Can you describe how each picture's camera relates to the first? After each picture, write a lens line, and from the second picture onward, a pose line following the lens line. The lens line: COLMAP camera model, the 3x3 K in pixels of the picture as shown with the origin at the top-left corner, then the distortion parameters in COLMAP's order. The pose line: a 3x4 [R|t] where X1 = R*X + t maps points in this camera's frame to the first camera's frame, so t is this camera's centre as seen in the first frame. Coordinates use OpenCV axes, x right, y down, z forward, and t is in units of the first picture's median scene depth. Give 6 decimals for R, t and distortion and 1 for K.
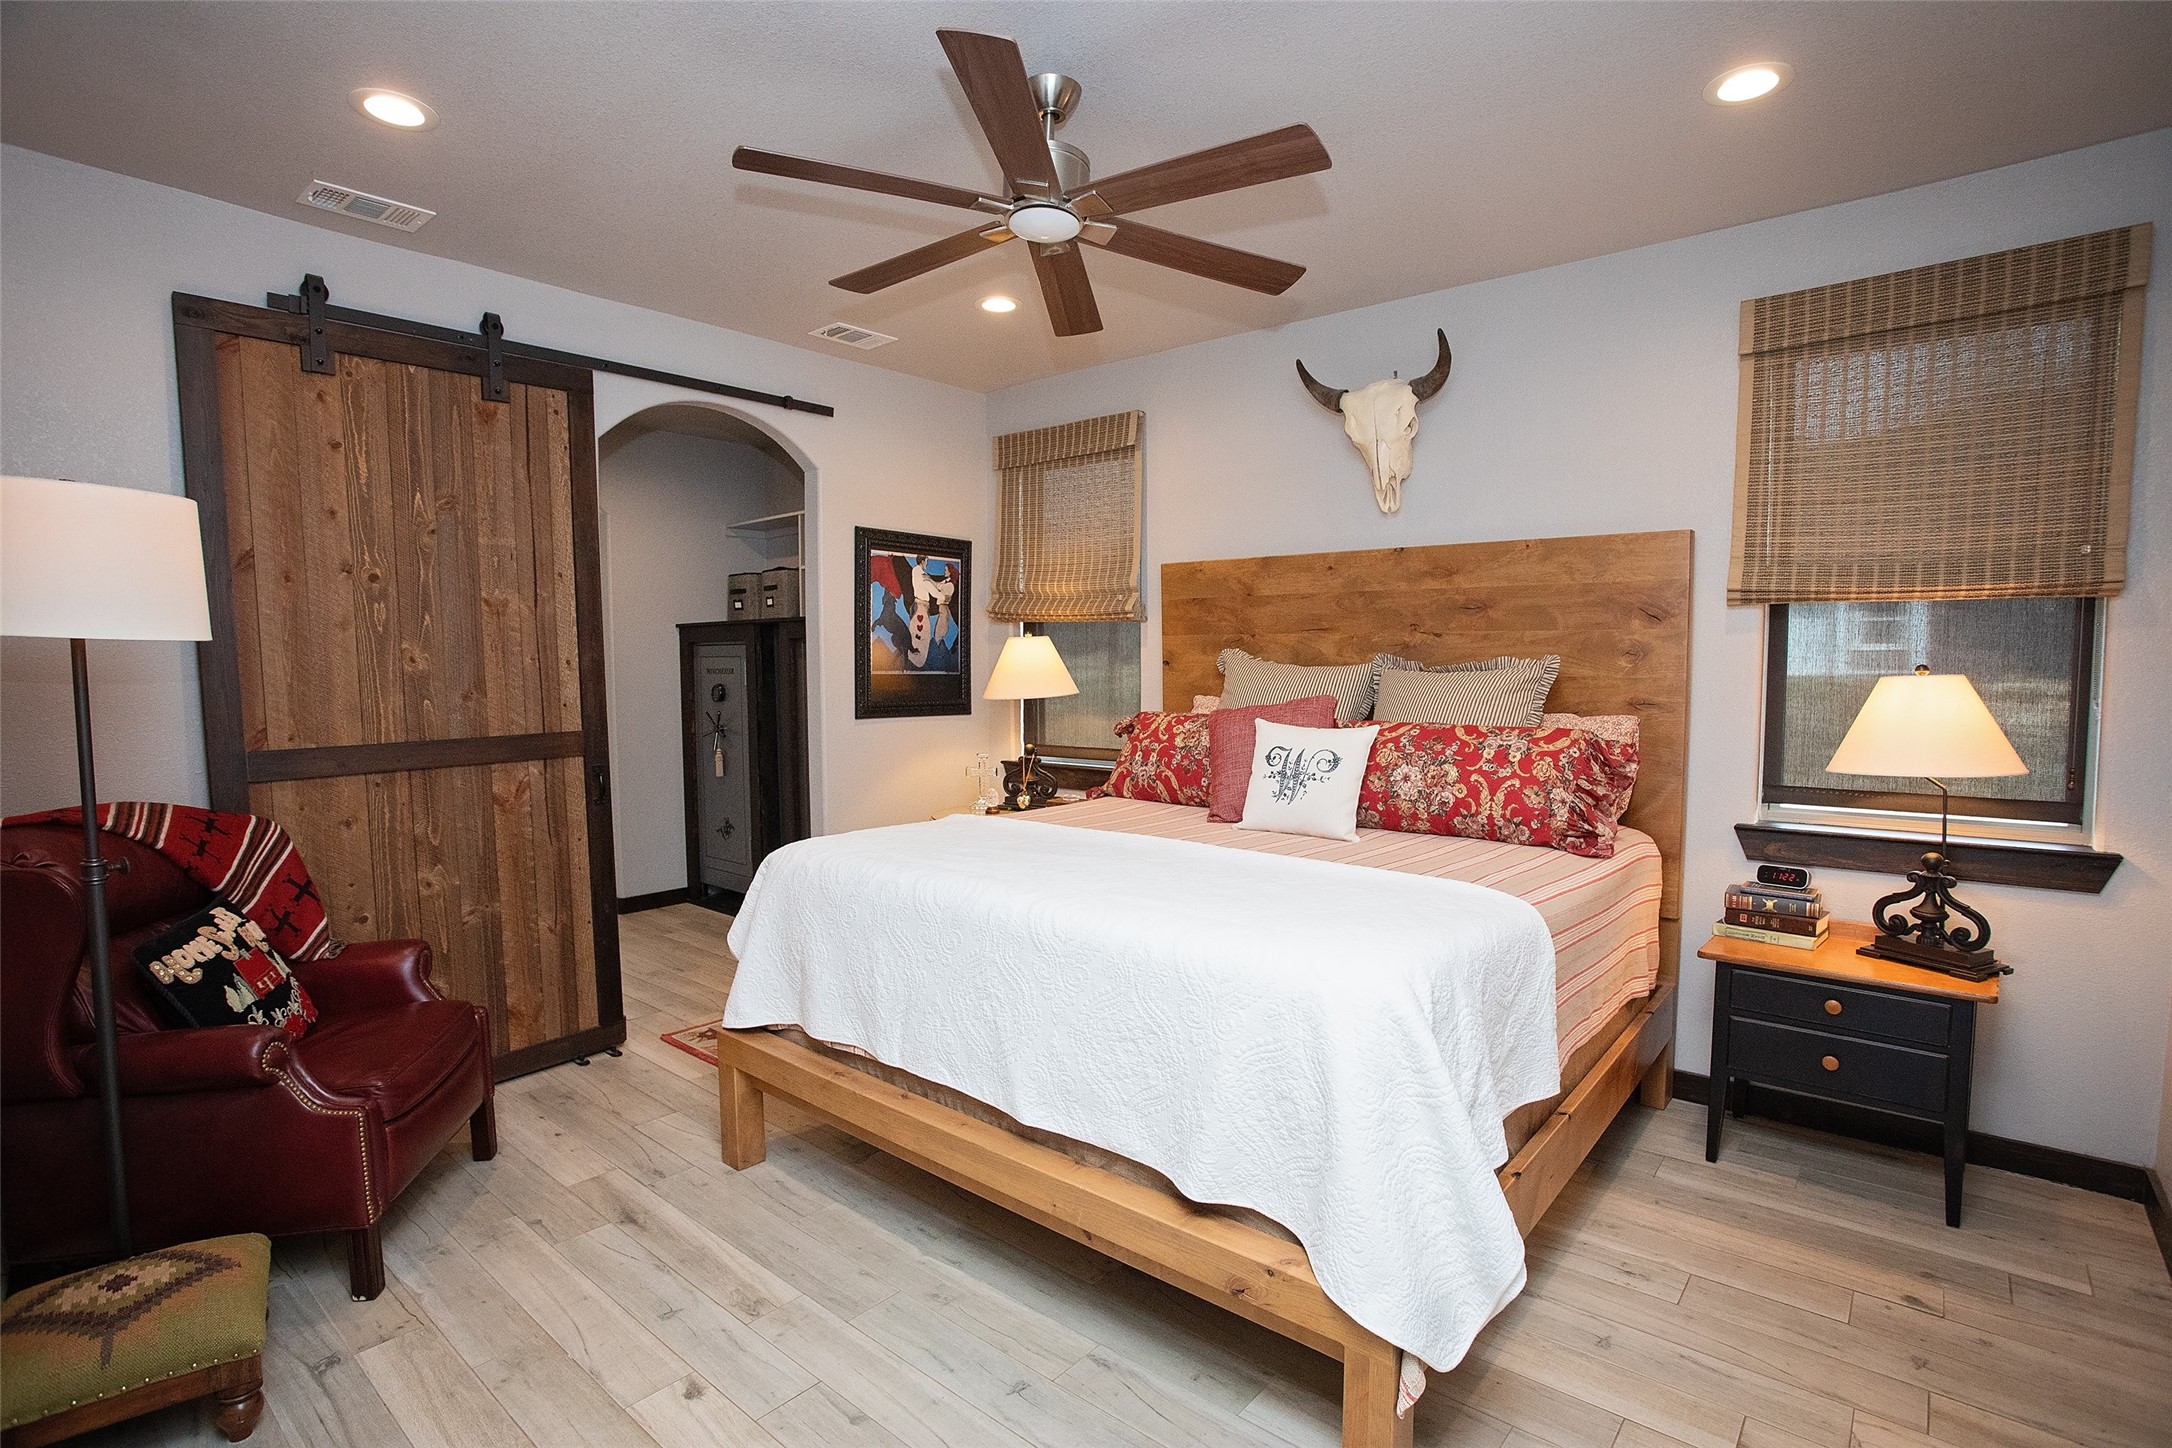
lens RADIAL K [[1068.5, 0, 1098.8], [0, 1068.5, 734.6], [0, 0, 1]] dist [-0.054206, 0.020799]
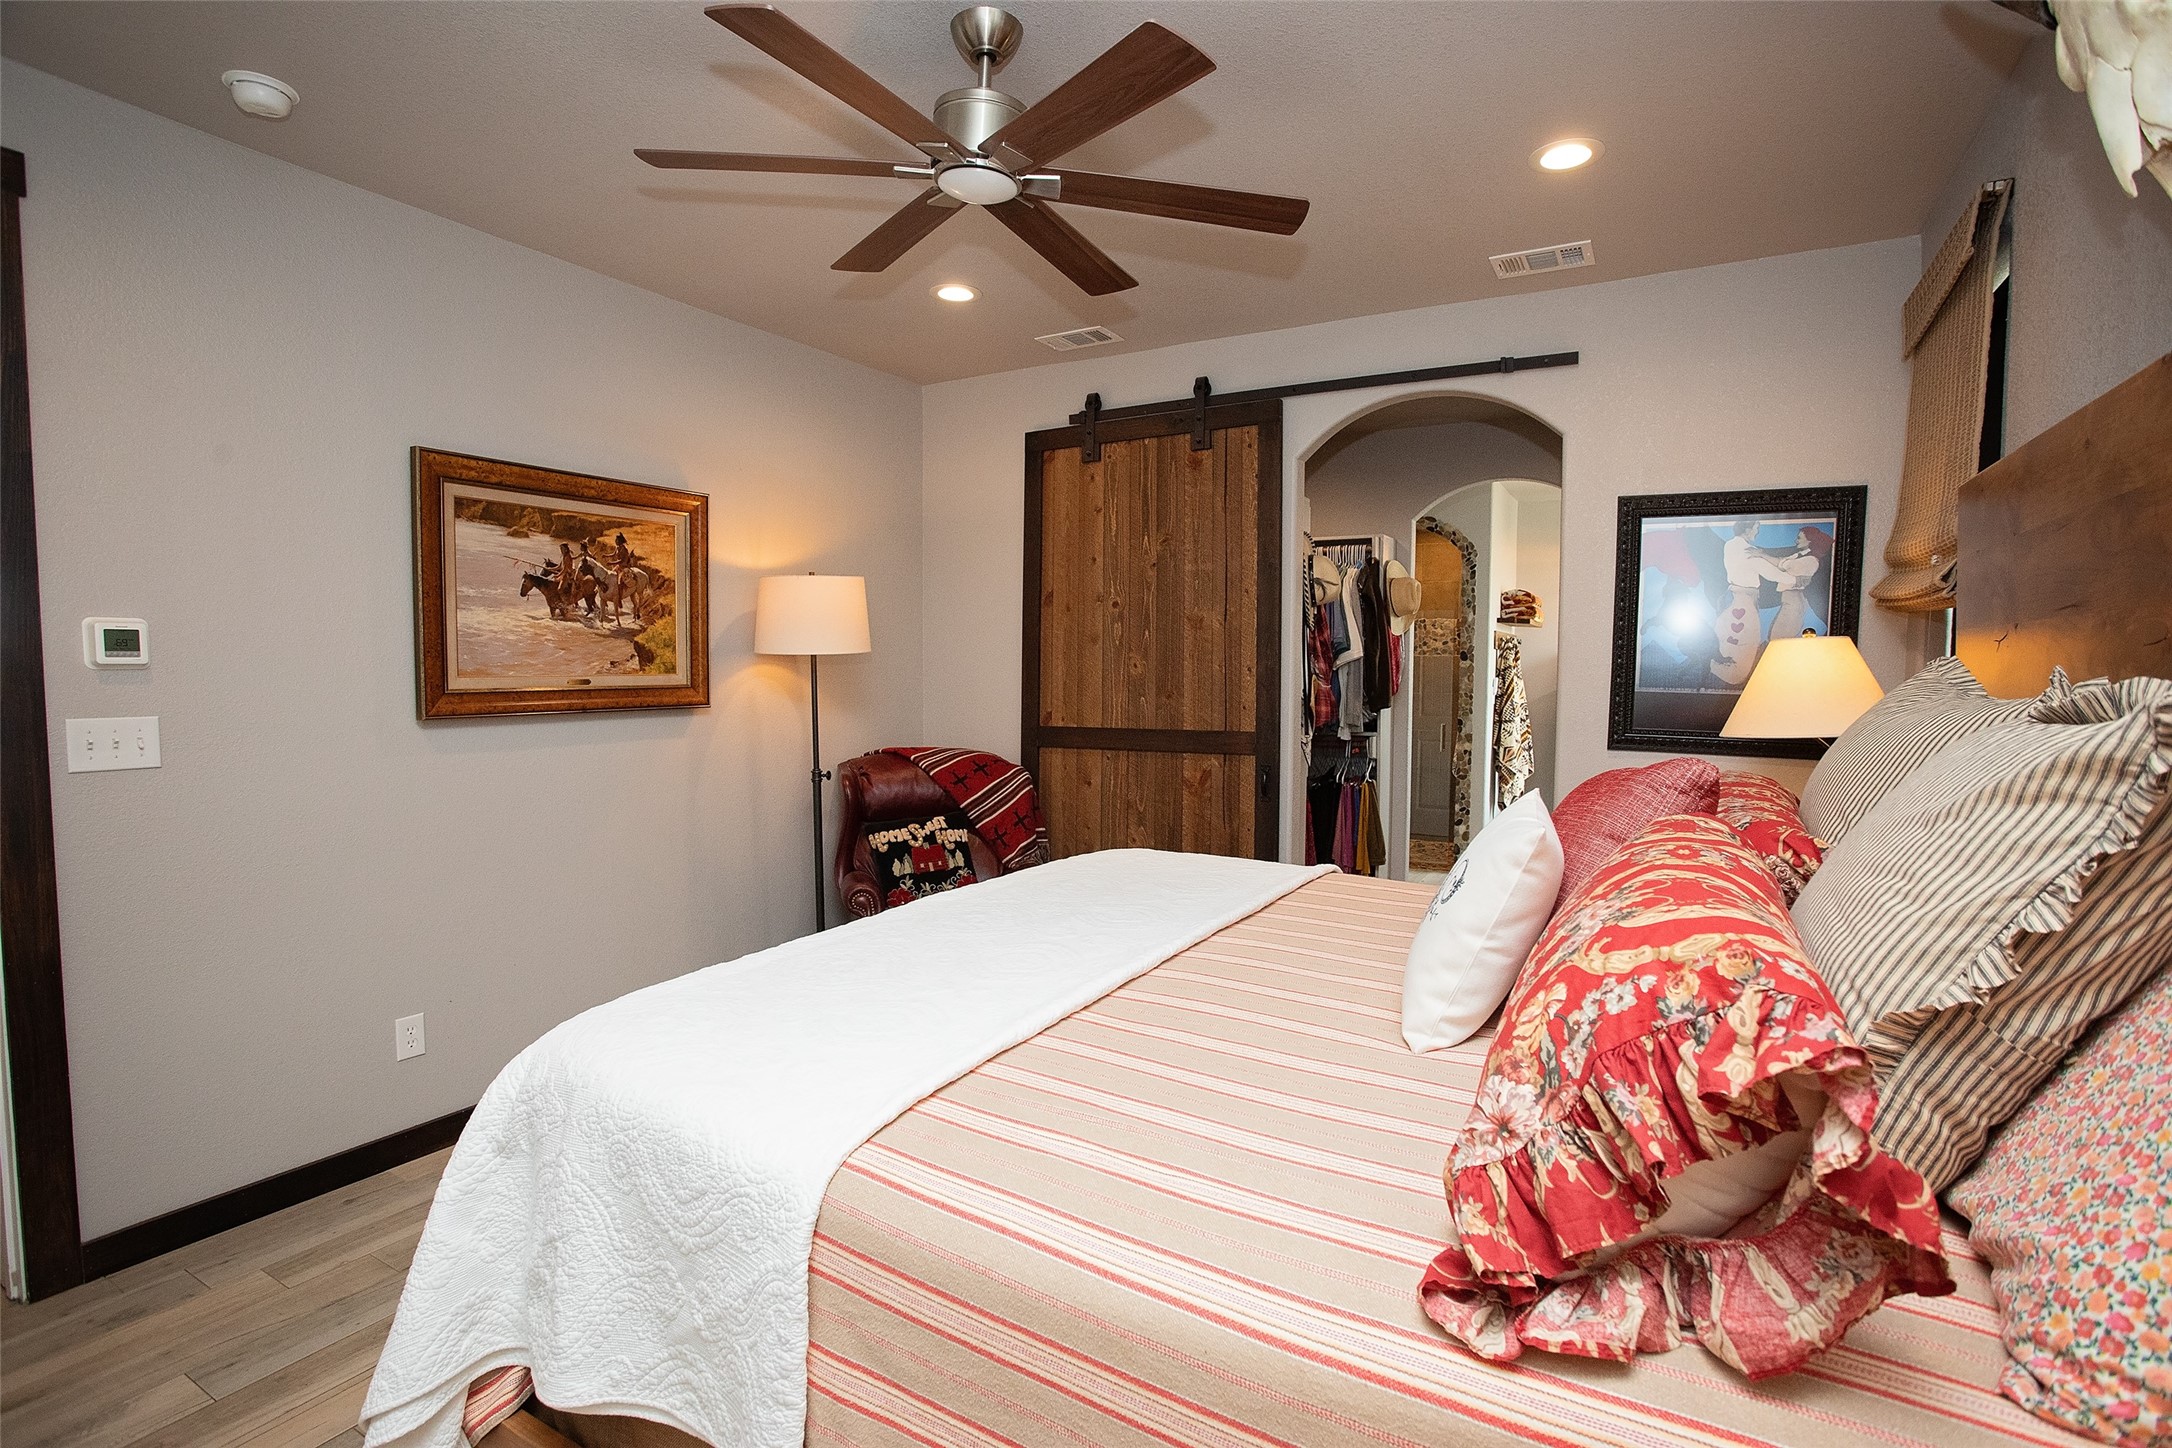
lens RADIAL K [[1068.5, 0, 1088.4], [0, 1068.5, 727.3], [0, 0, 1]] dist [-0.054206, 0.020799]
pose [[0.177799, 0.054881, -0.982535, 0.621681], [-0.080345, 0.995920, 0.041089, -0.044096], [0.980781, 0.071637, 0.181483, 0.690713]]
